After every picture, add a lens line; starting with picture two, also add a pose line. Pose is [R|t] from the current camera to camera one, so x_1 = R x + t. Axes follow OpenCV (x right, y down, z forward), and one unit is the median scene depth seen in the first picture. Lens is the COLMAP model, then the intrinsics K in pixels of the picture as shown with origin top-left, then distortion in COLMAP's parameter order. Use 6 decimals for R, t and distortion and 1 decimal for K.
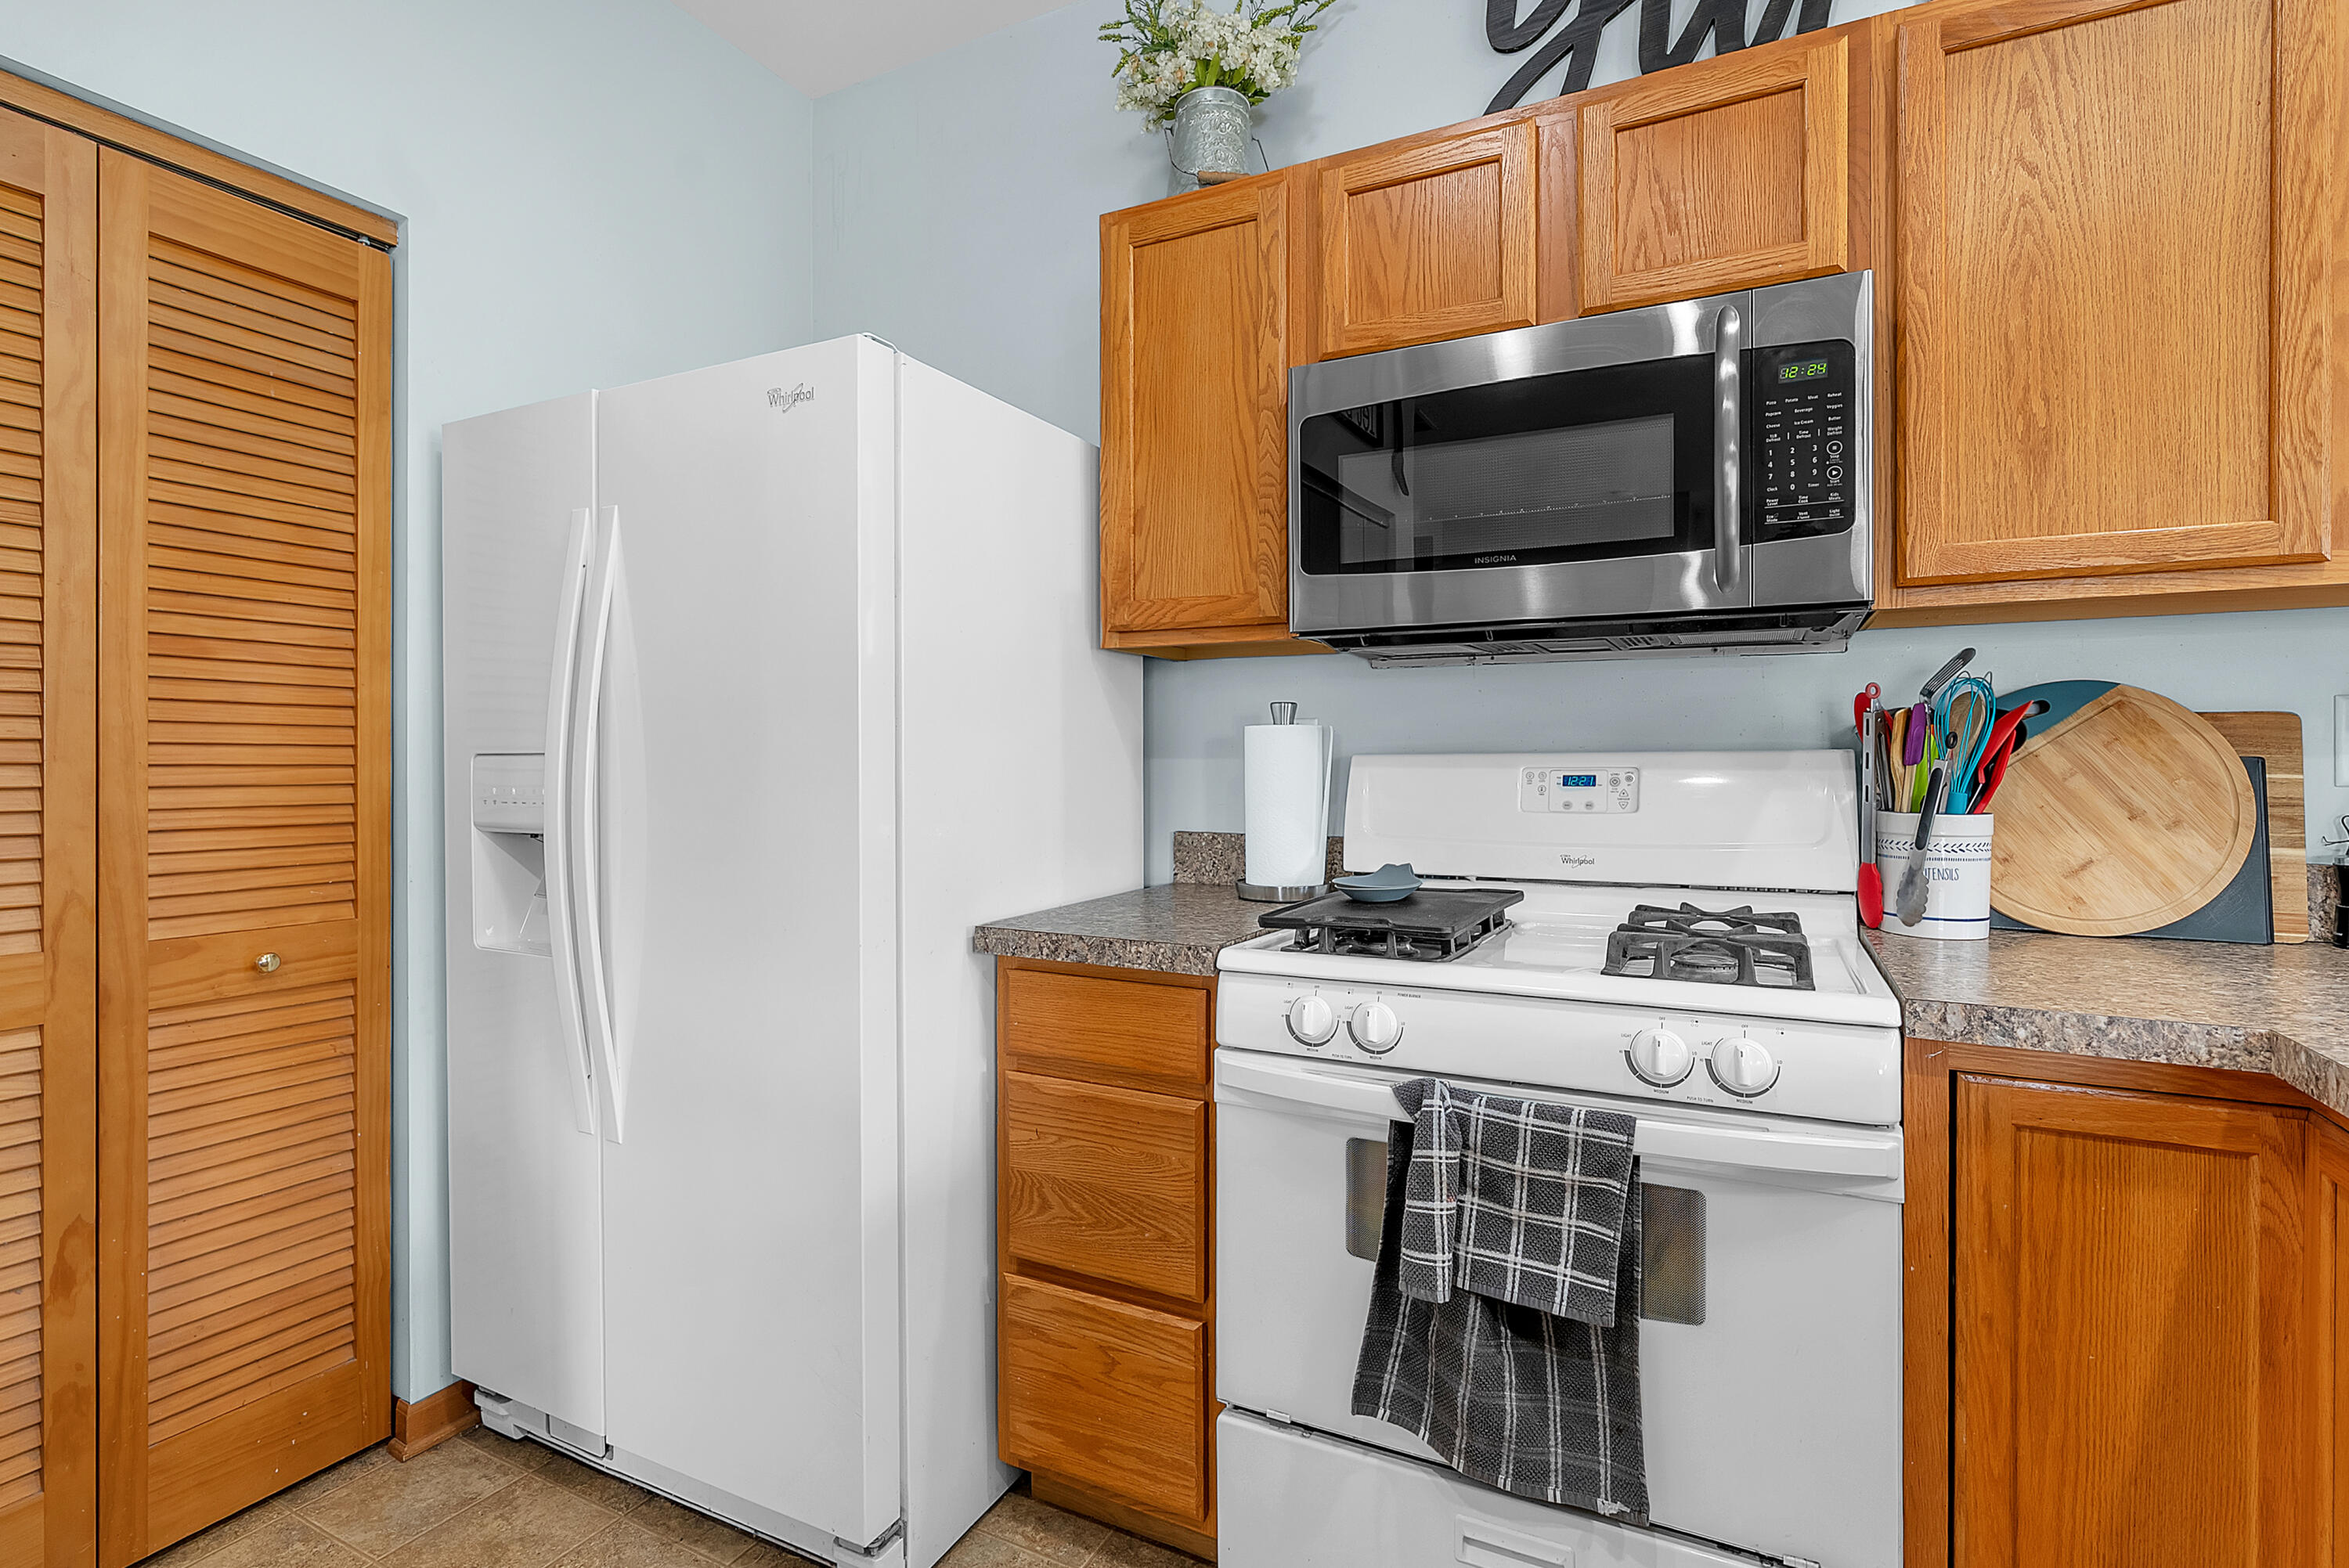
lens RADIAL K [[1097.7, 0, 1180.7], [0, 1097.7, 768.3], [0, 0, 1]] dist [-0.002061, 0.000313]
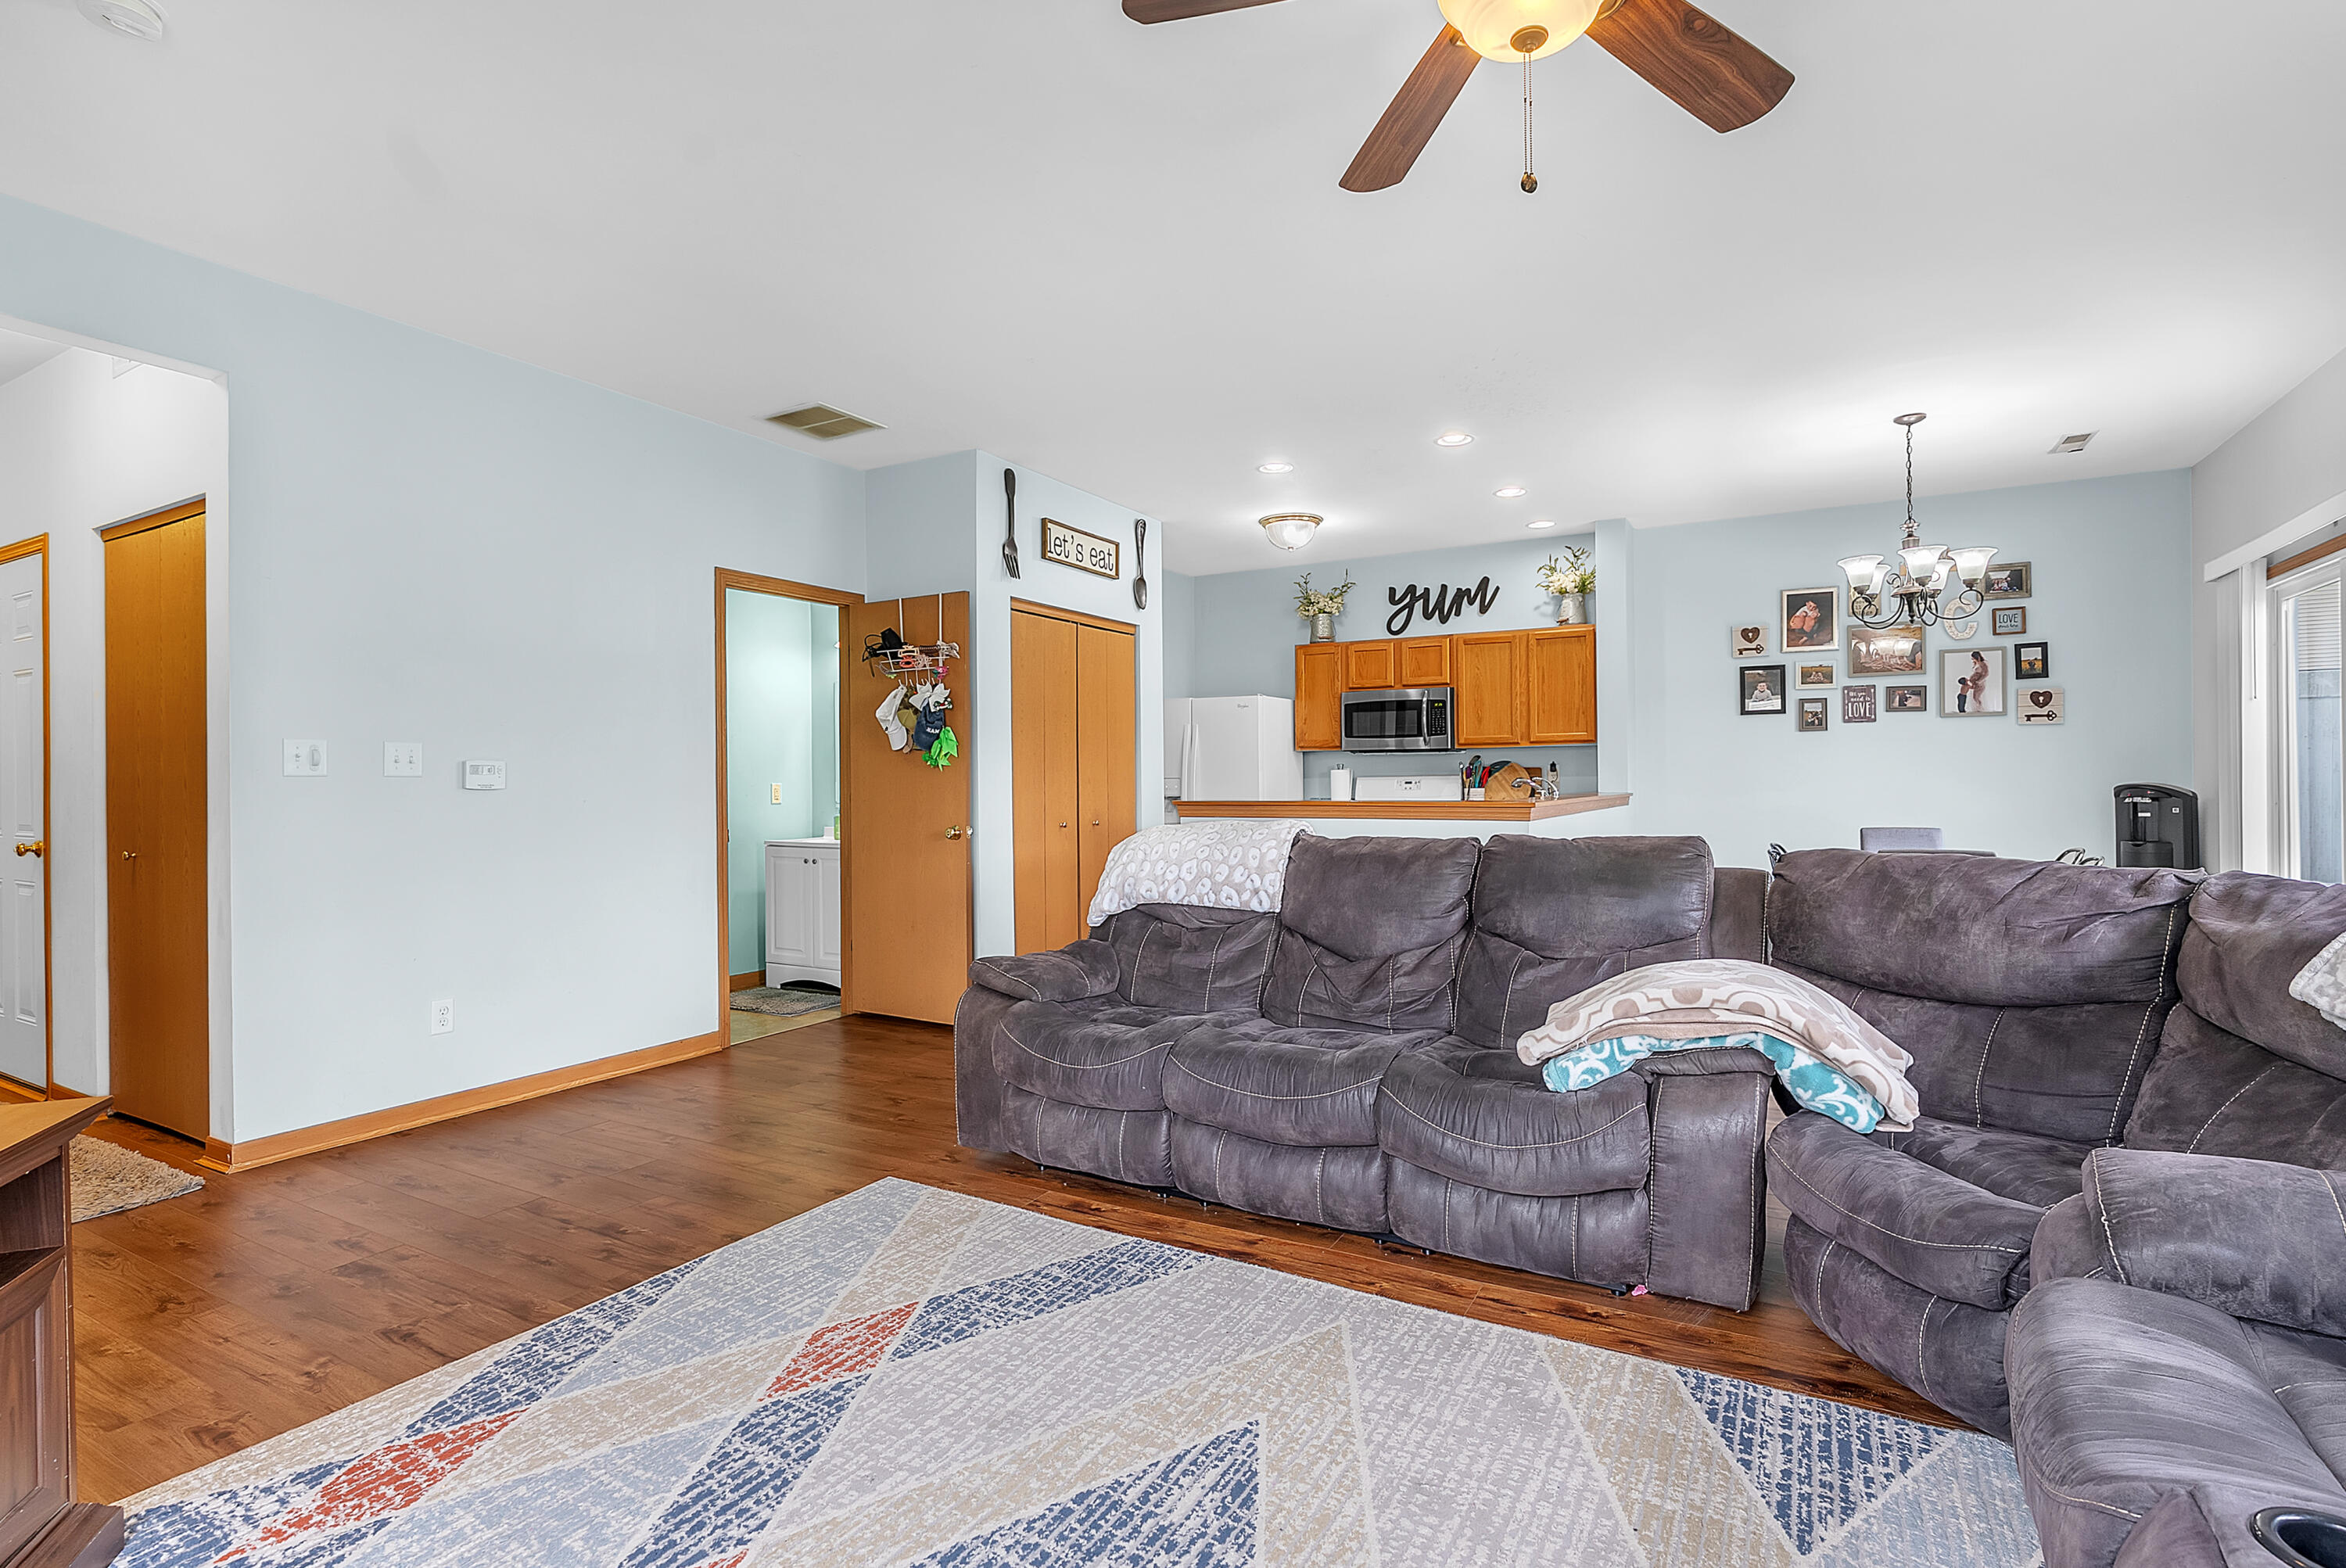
lens RADIAL K [[1122.3, 0, 1173.0], [0, 1122.3, 784.0], [0, 0, 1]] dist [-0.011833, 0.000721]
pose [[0.998595, -0.006752, -0.052561, -0.405520], [0.006625, 0.999975, -0.002583, 0.027646], [0.052577, 0.002231, 0.998614, -4.194633]]
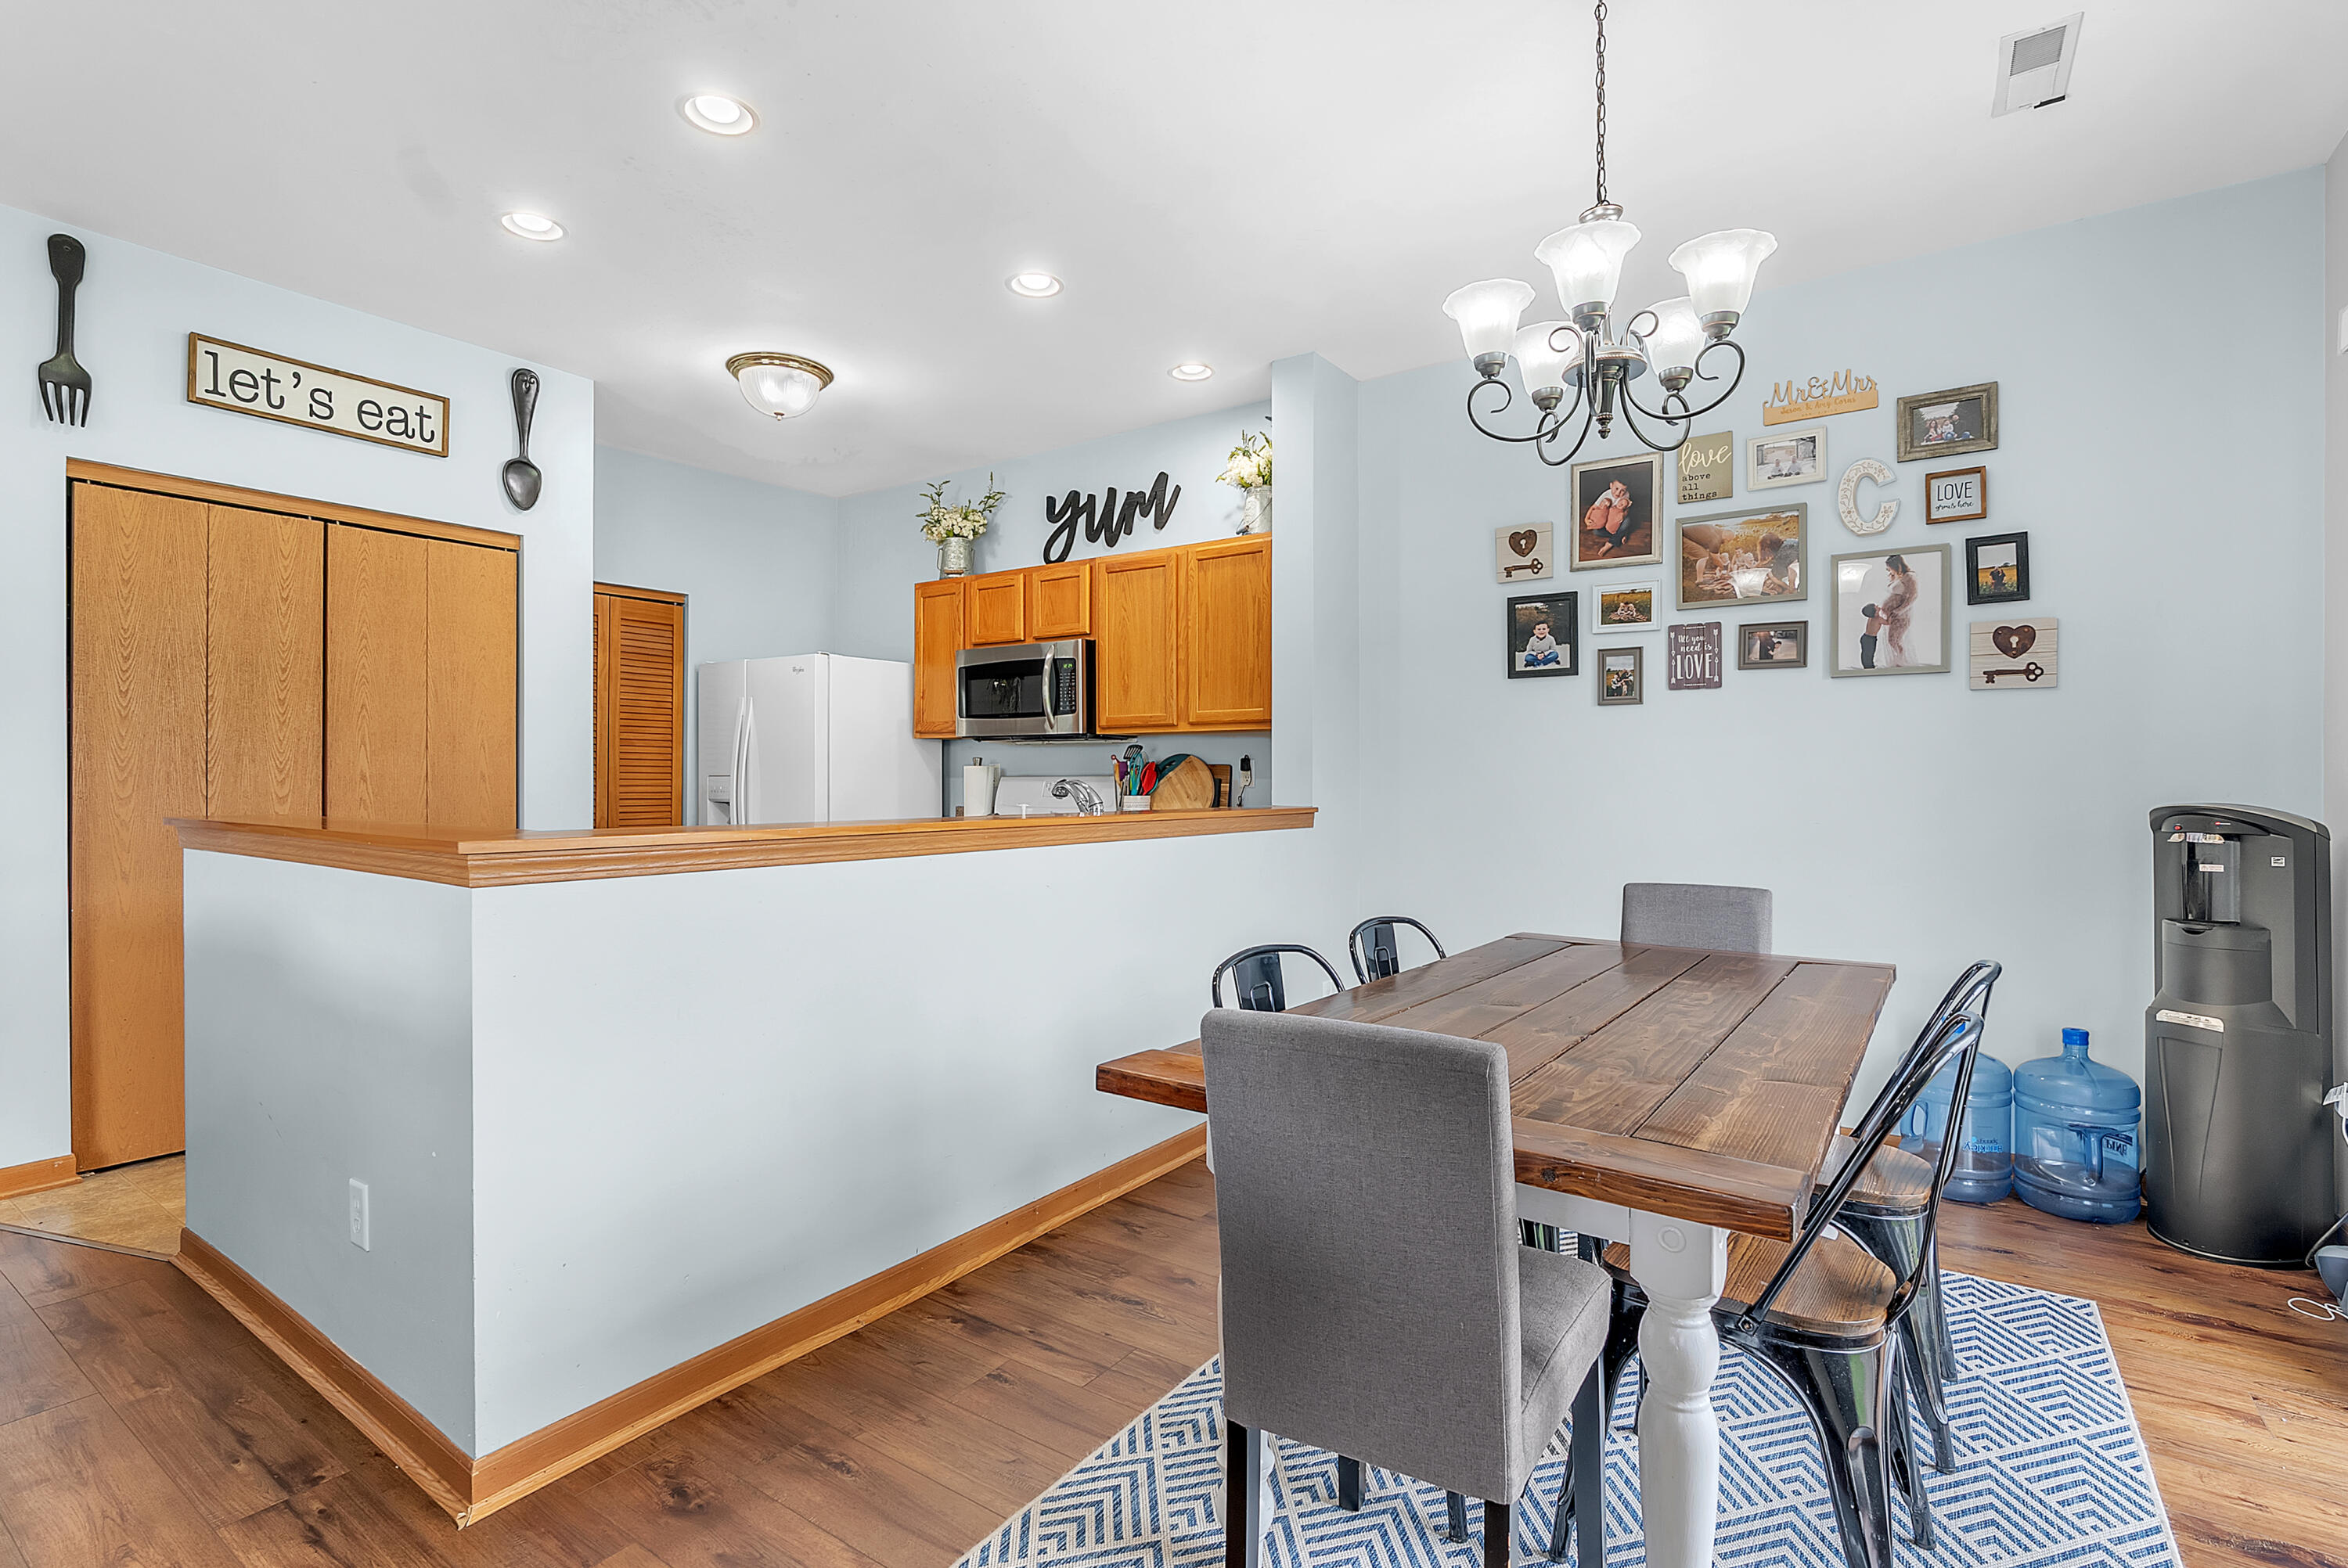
lens RADIAL K [[1108.7, 0, 1174.0], [0, 1108.7, 784.0], [0, 0, 1]] dist [-0.029771, 0.013969]
pose [[0.989140, 0.004183, -0.146919, 1.310310], [-0.004850, 0.999979, -0.004181, 0.019820], [0.146898, 0.004848, 0.989140, -2.224712]]
